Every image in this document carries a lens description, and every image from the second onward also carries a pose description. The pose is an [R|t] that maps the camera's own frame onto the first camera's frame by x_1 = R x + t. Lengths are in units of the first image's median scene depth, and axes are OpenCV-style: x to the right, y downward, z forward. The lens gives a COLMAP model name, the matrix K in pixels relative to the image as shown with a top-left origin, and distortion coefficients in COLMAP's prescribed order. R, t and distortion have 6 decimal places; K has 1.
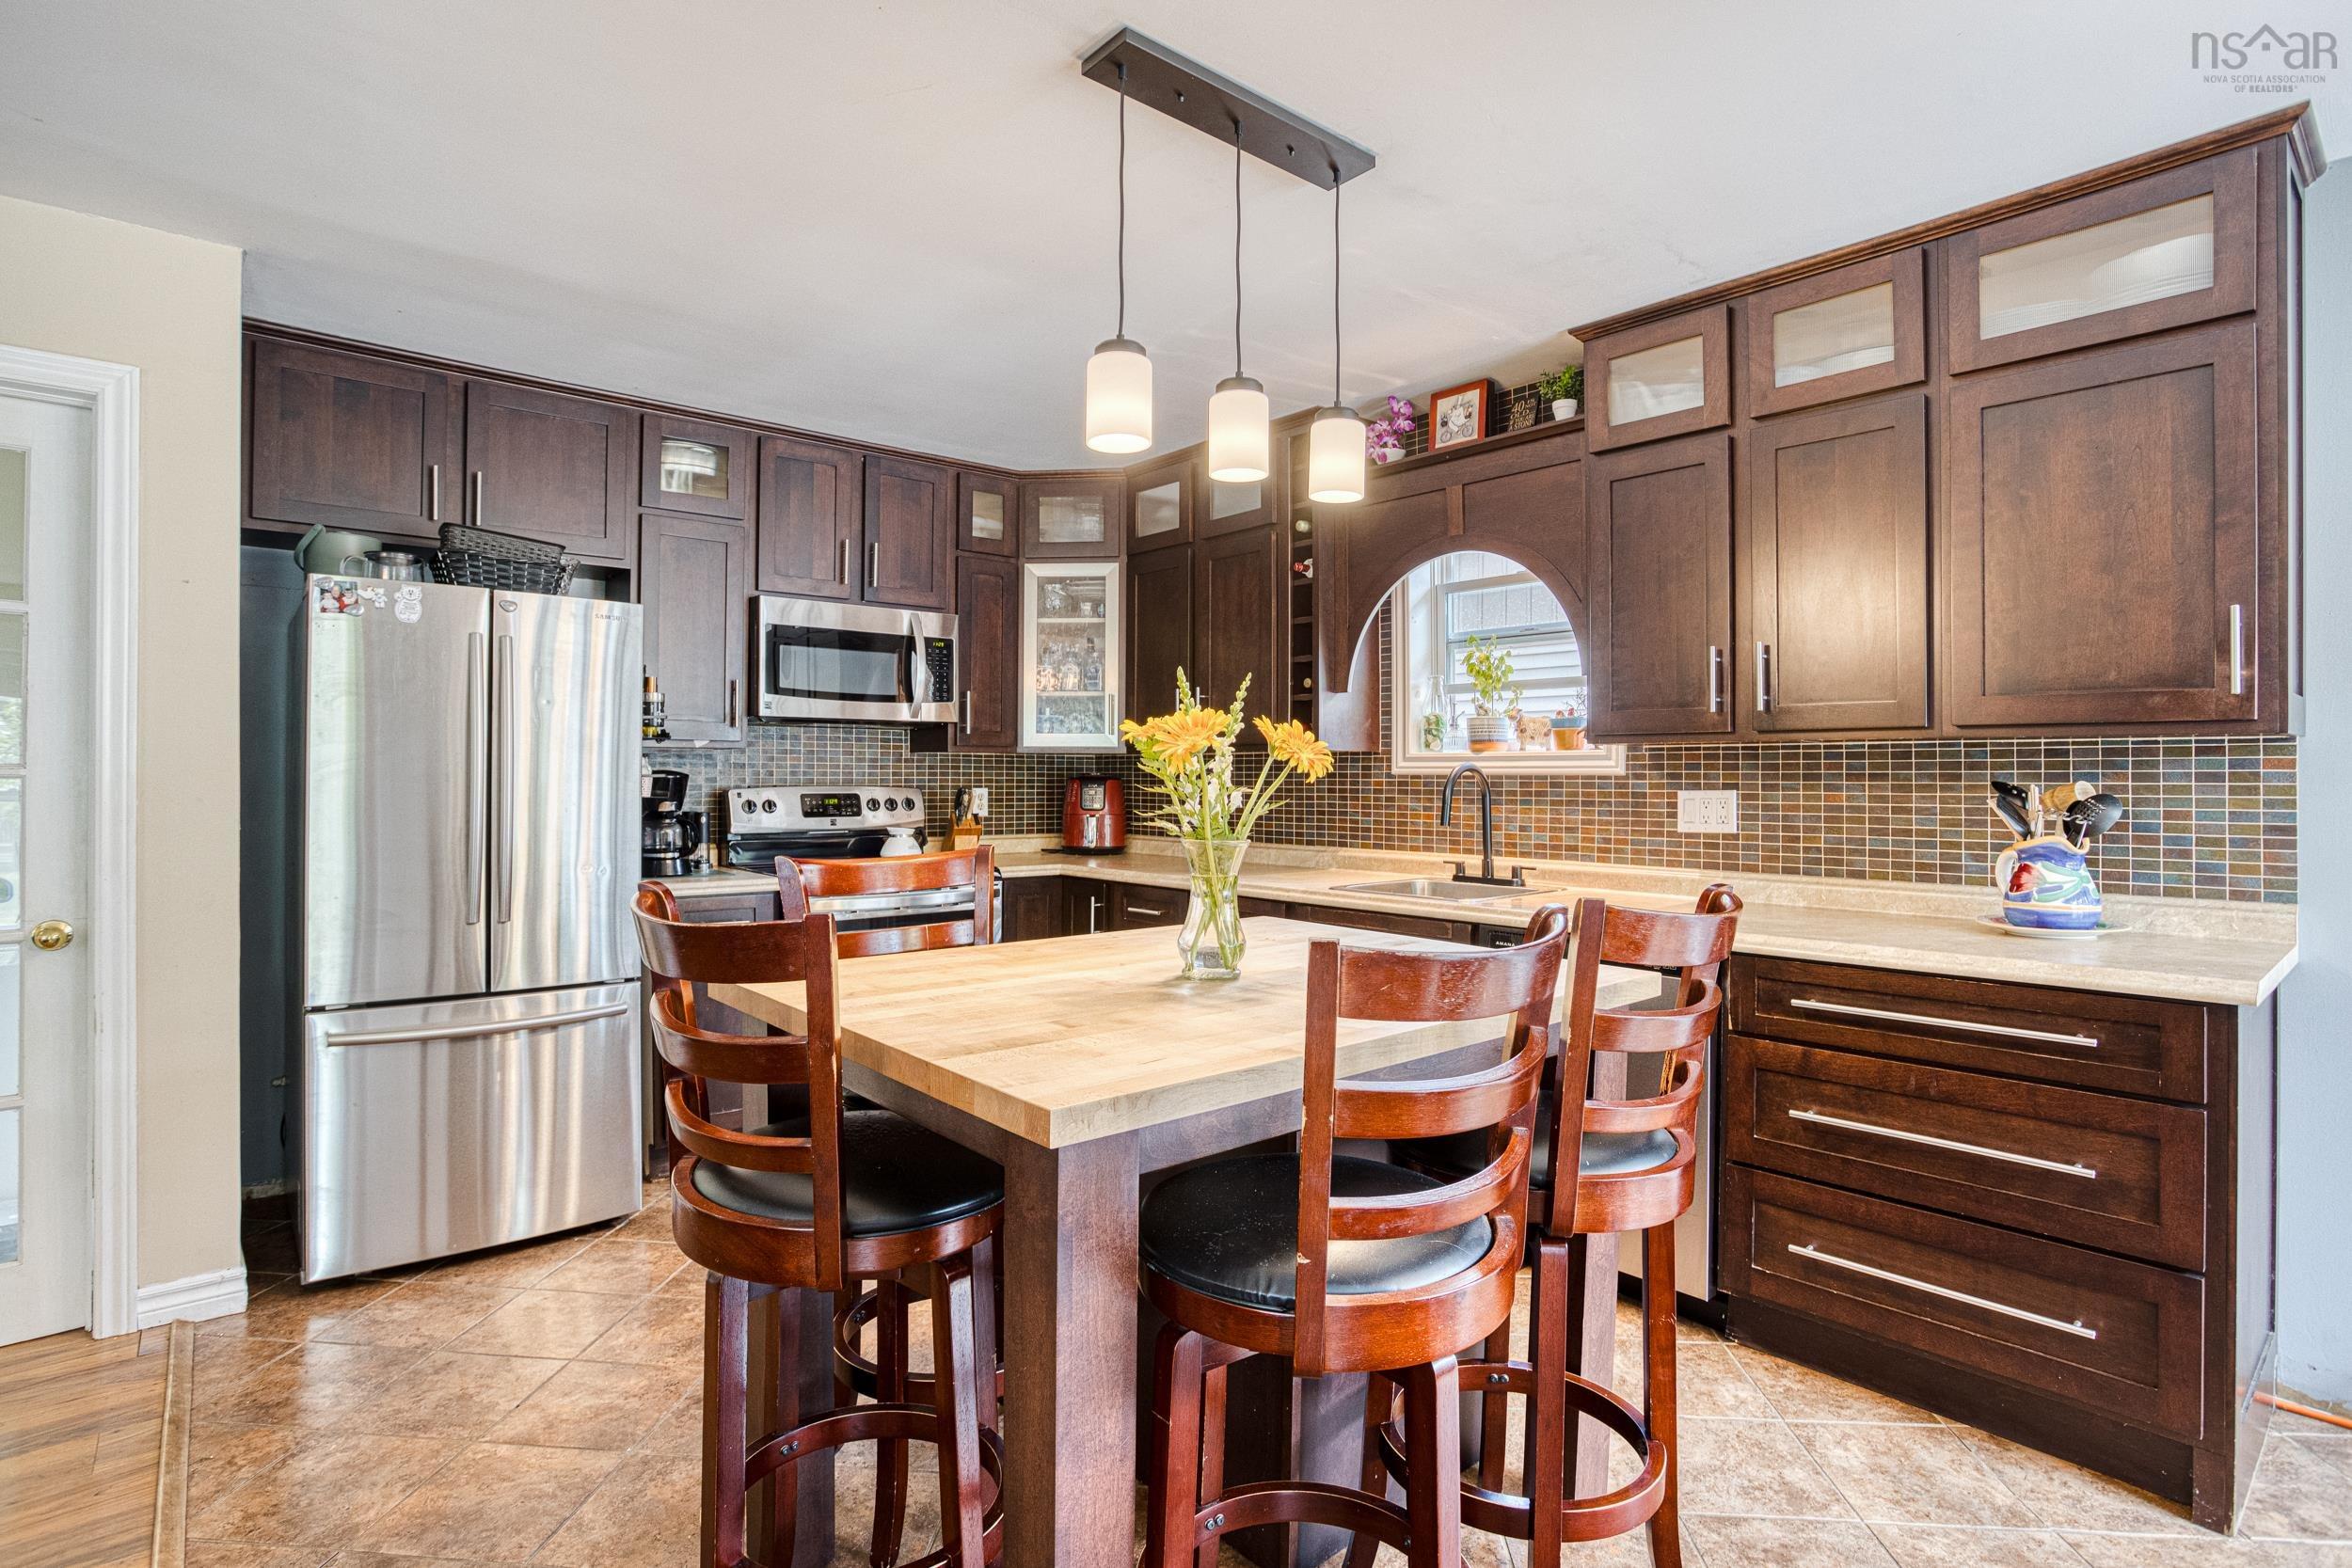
lens RADIAL K [[1166.5, 0, 1178.4], [0, 1166.5, 773.6], [0, 0, 1]] dist [-0.092412, 0.053395]
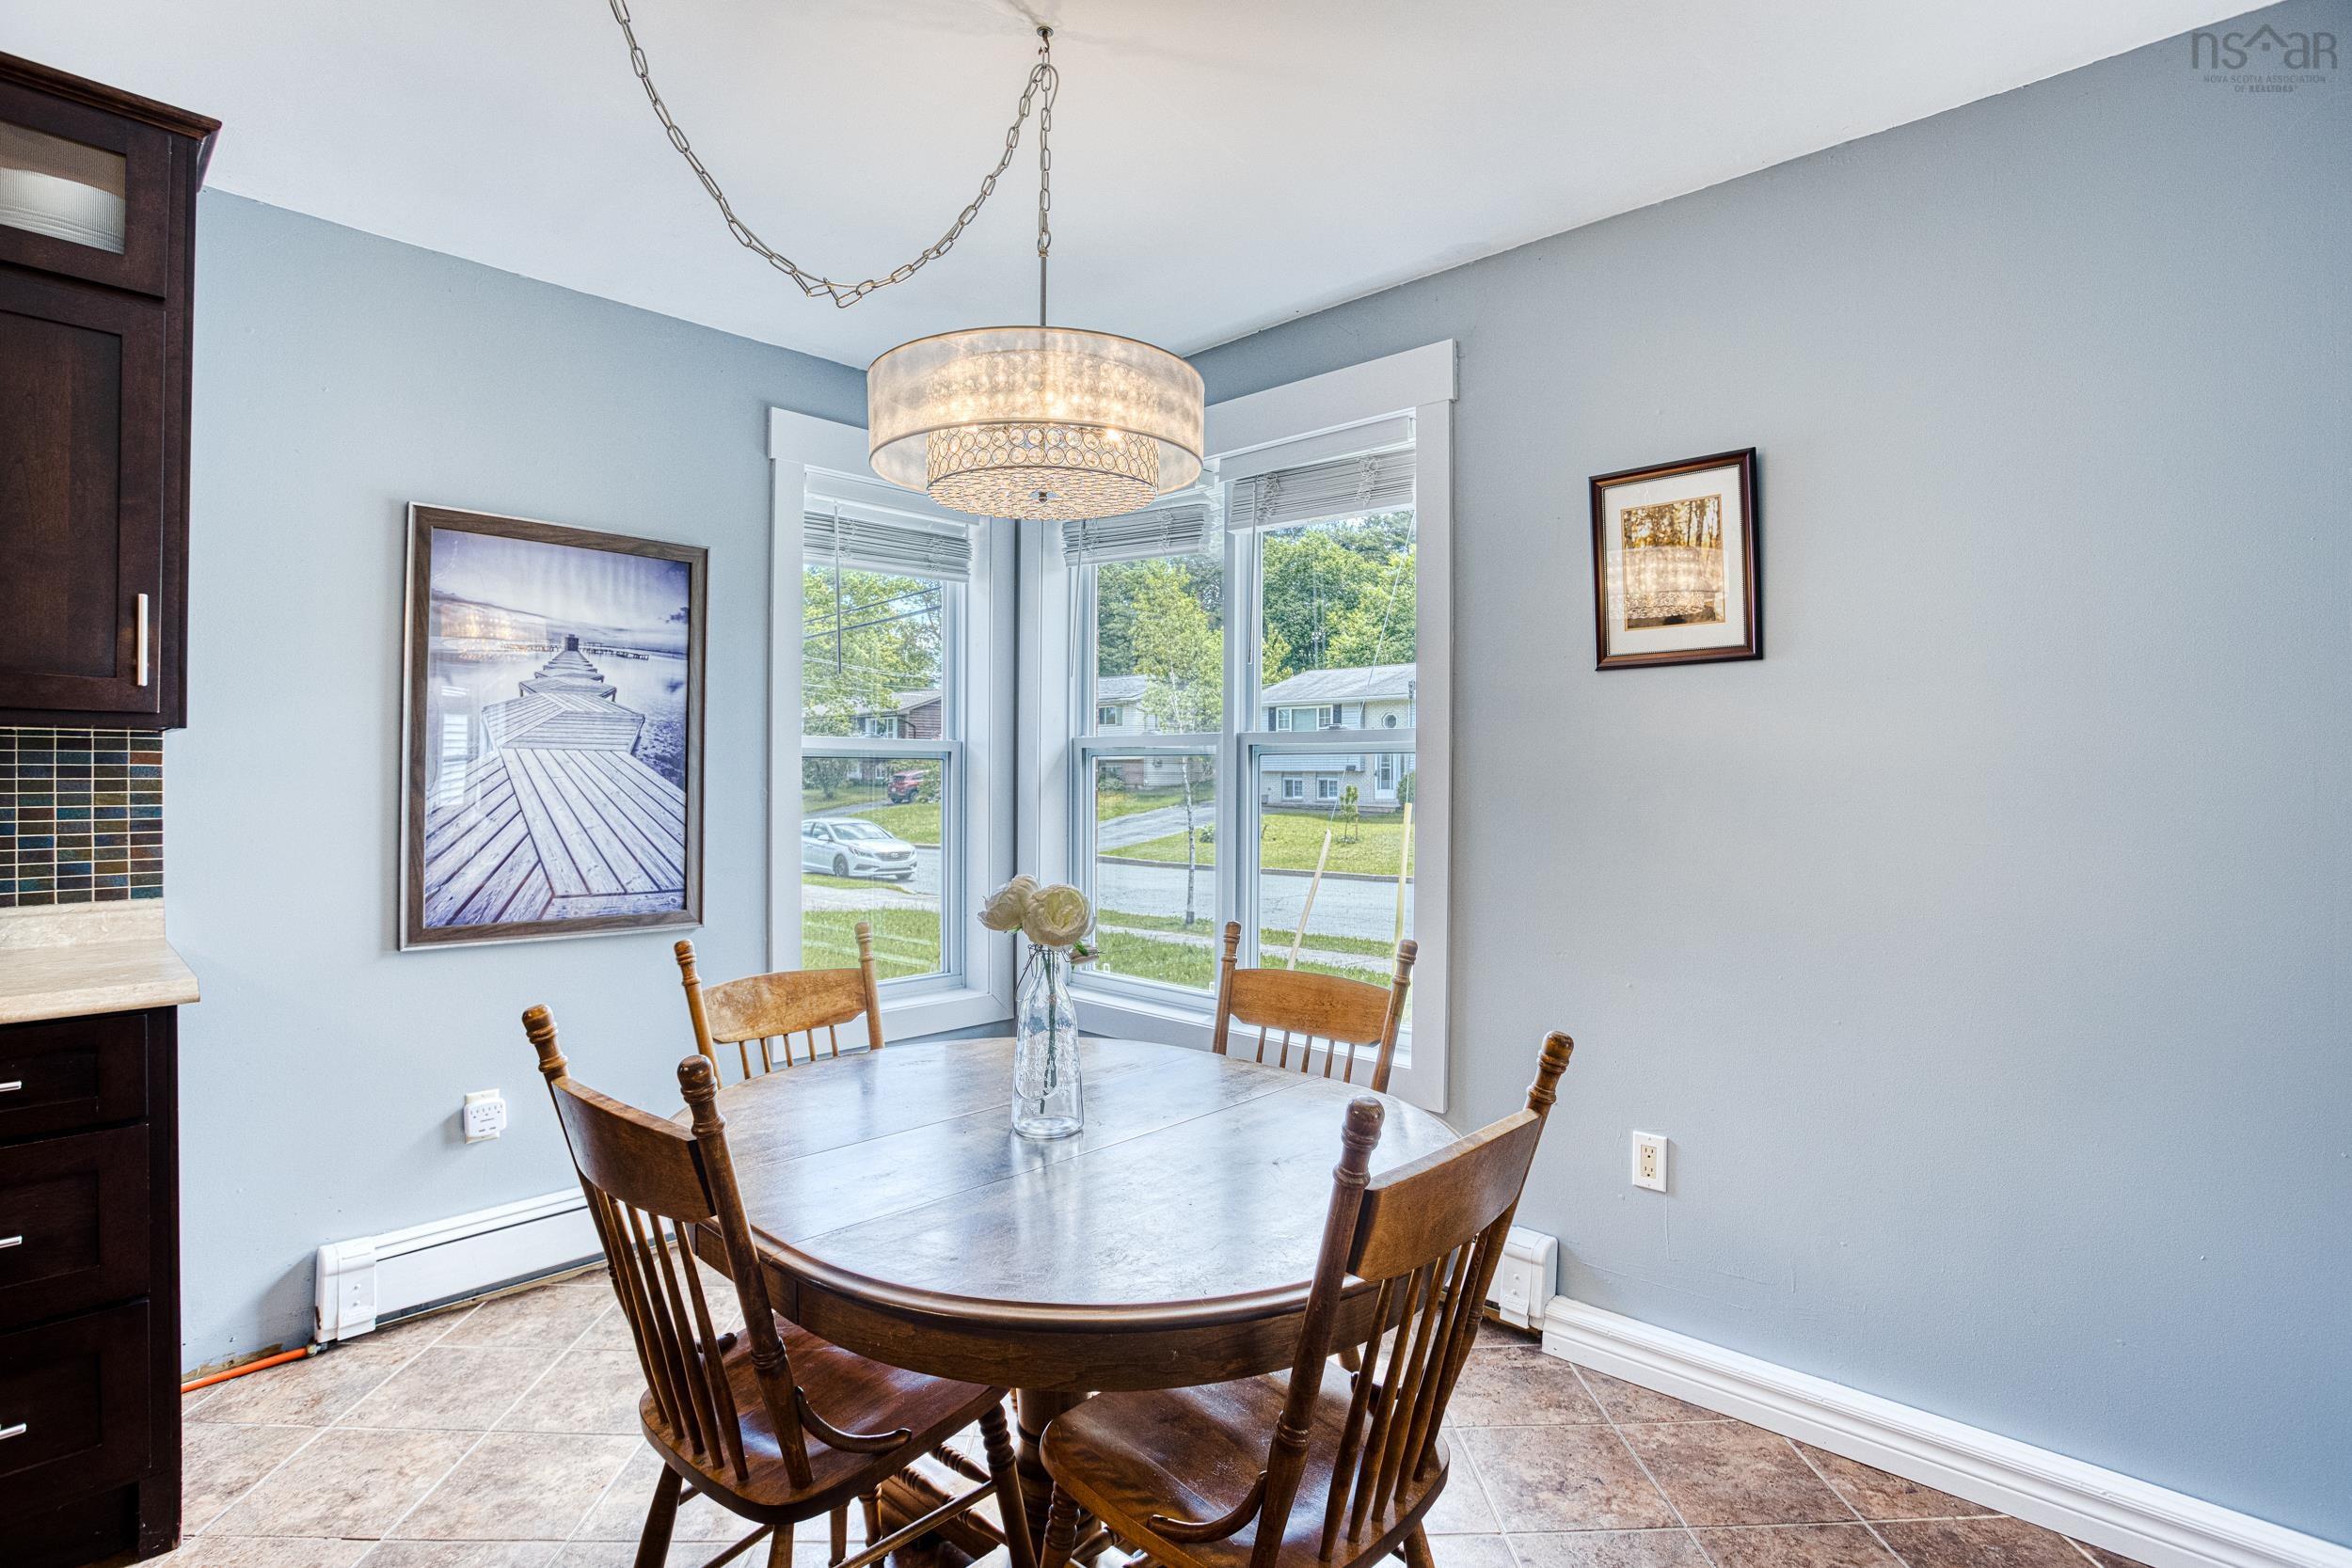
lens RADIAL K [[1160.2, 0, 1174.1], [0, 1160.2, 775.7], [0, 0, 1]] dist [-0.081908, 0.038111]
pose [[-0.099577, -0.002829, 0.995026, -0.062353], [-0.004152, 0.999988, 0.002427, 0.000189], [-0.995021, -0.003890, -0.099587, 0.129140]]
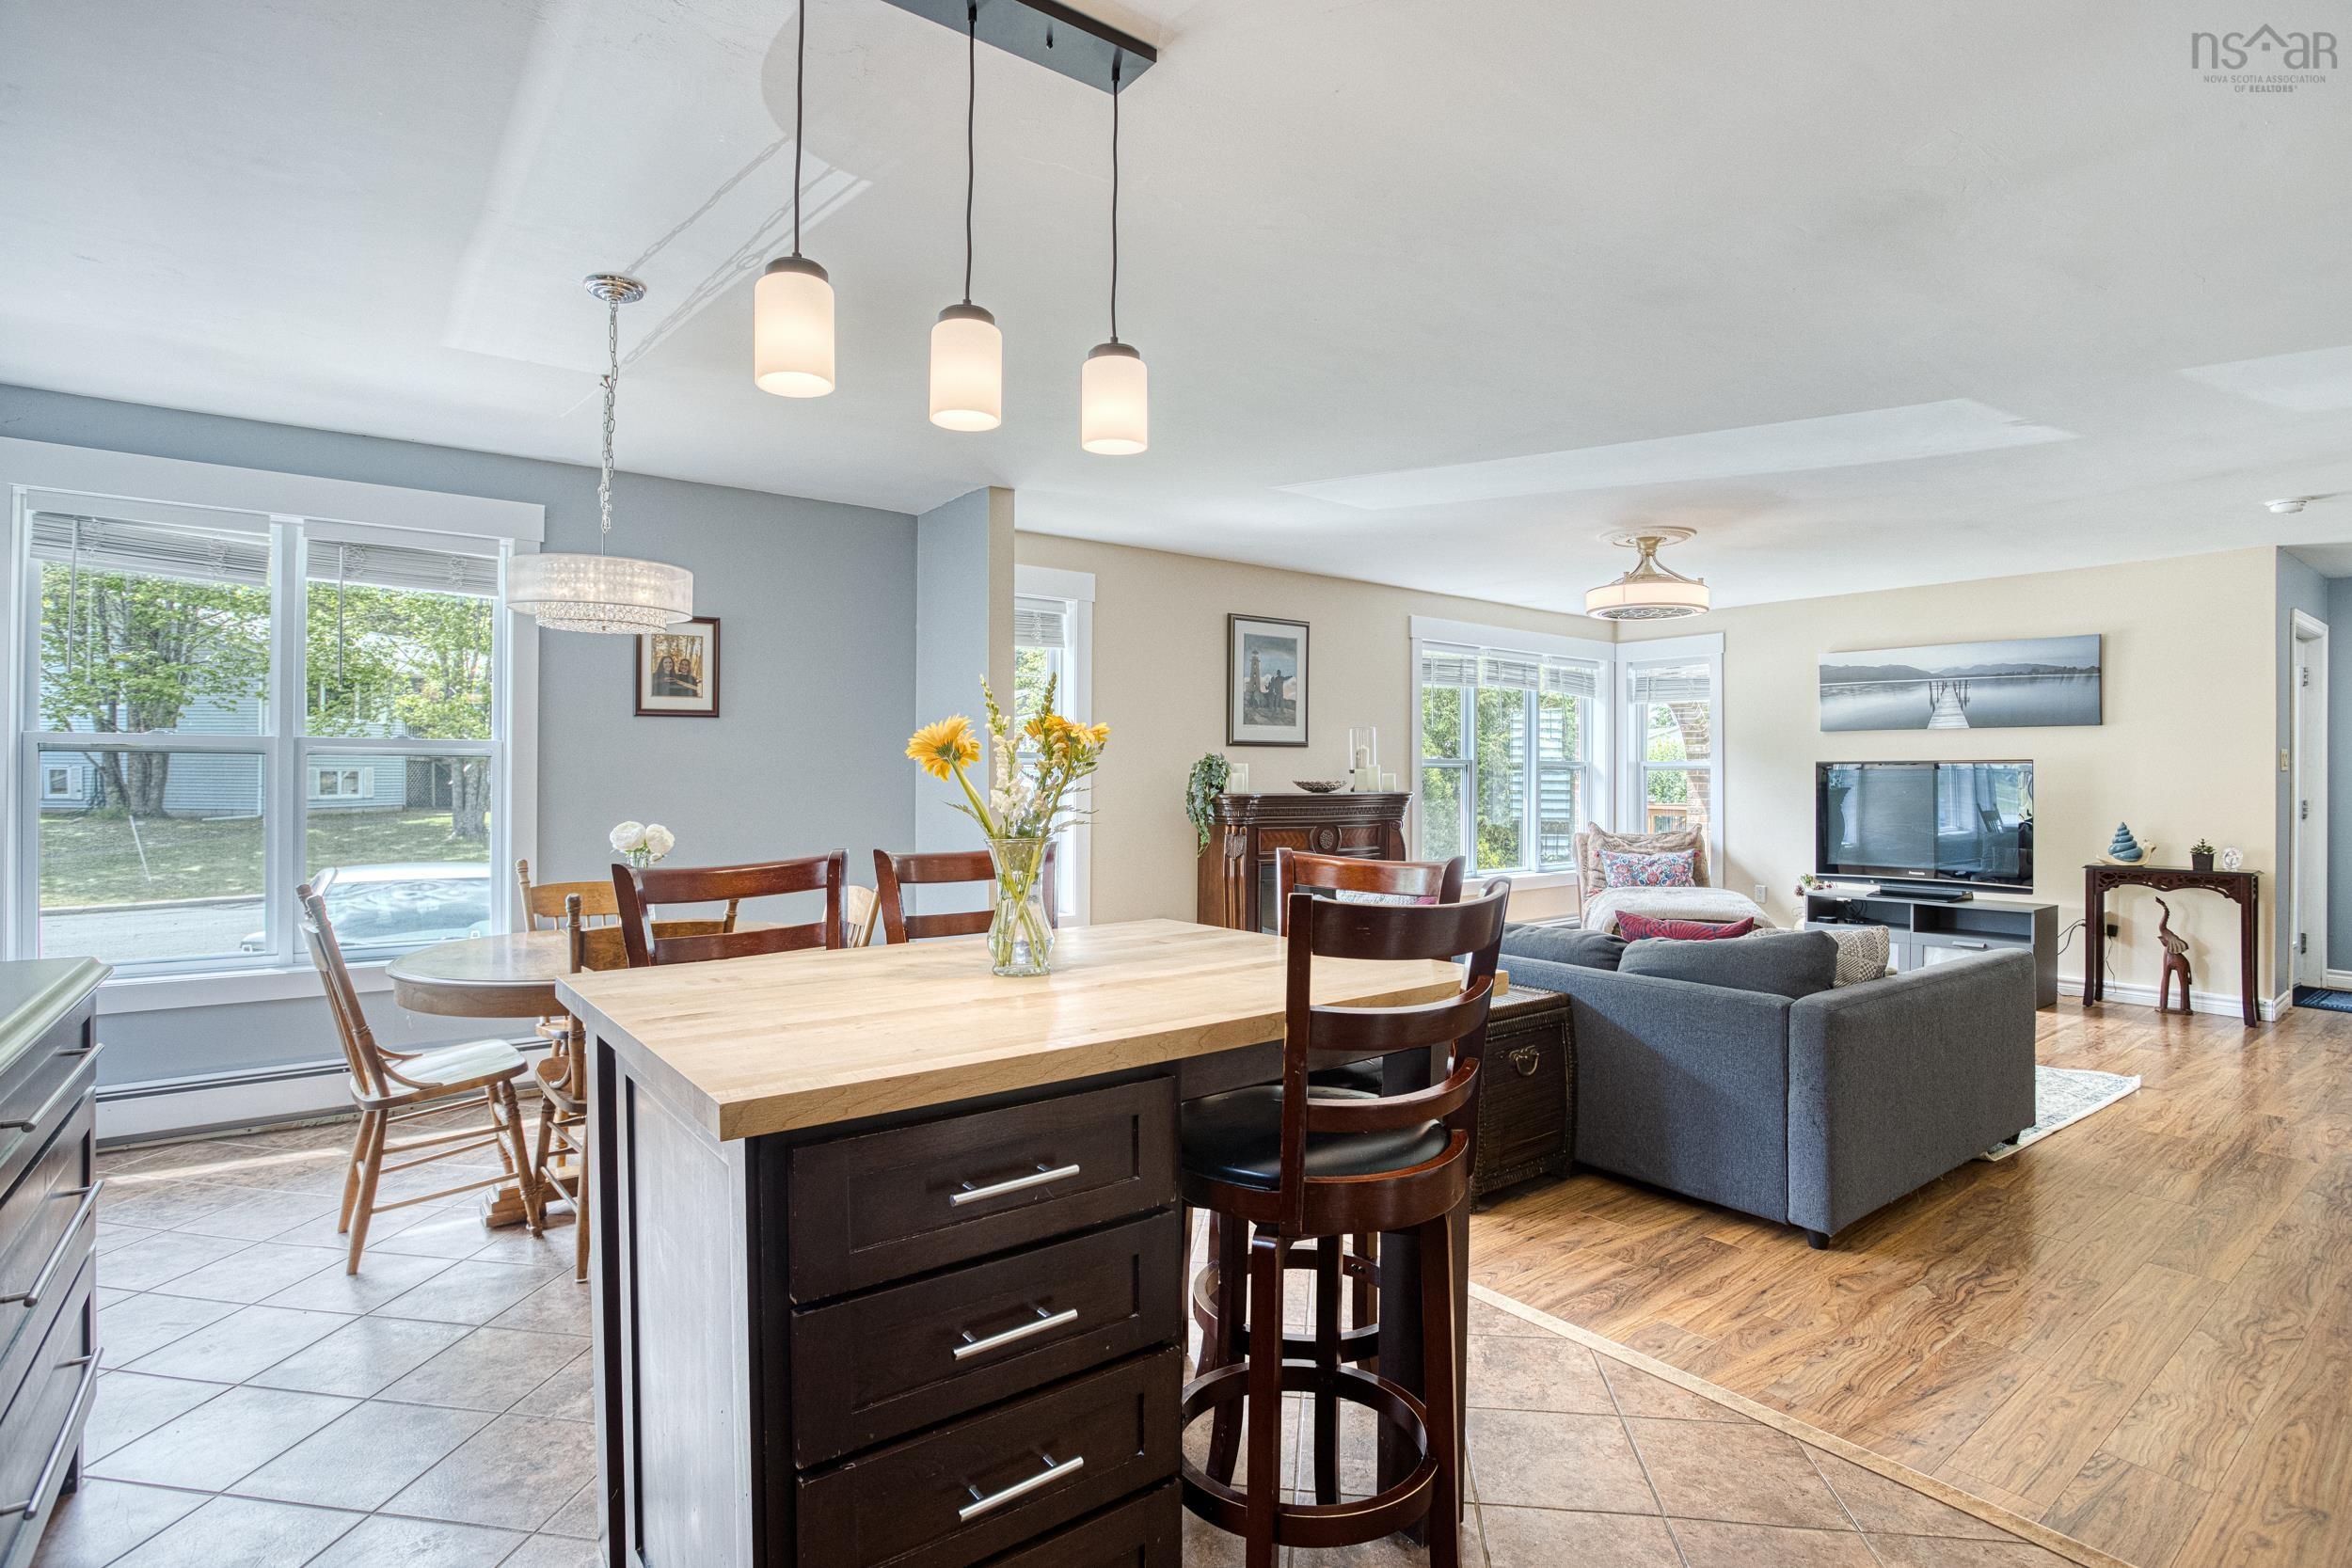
lens RADIAL K [[1149.9, 0, 1175.7], [0, 1149.9, 773.4], [0, 0, 1]] dist [-0.078651, 0.035280]
pose [[-0.997730, -0.007122, 0.066957, -0.095877], [-0.007232, 0.999973, -0.001400, -0.000323], [-0.066945, -0.001881, -0.997755, 1.114036]]
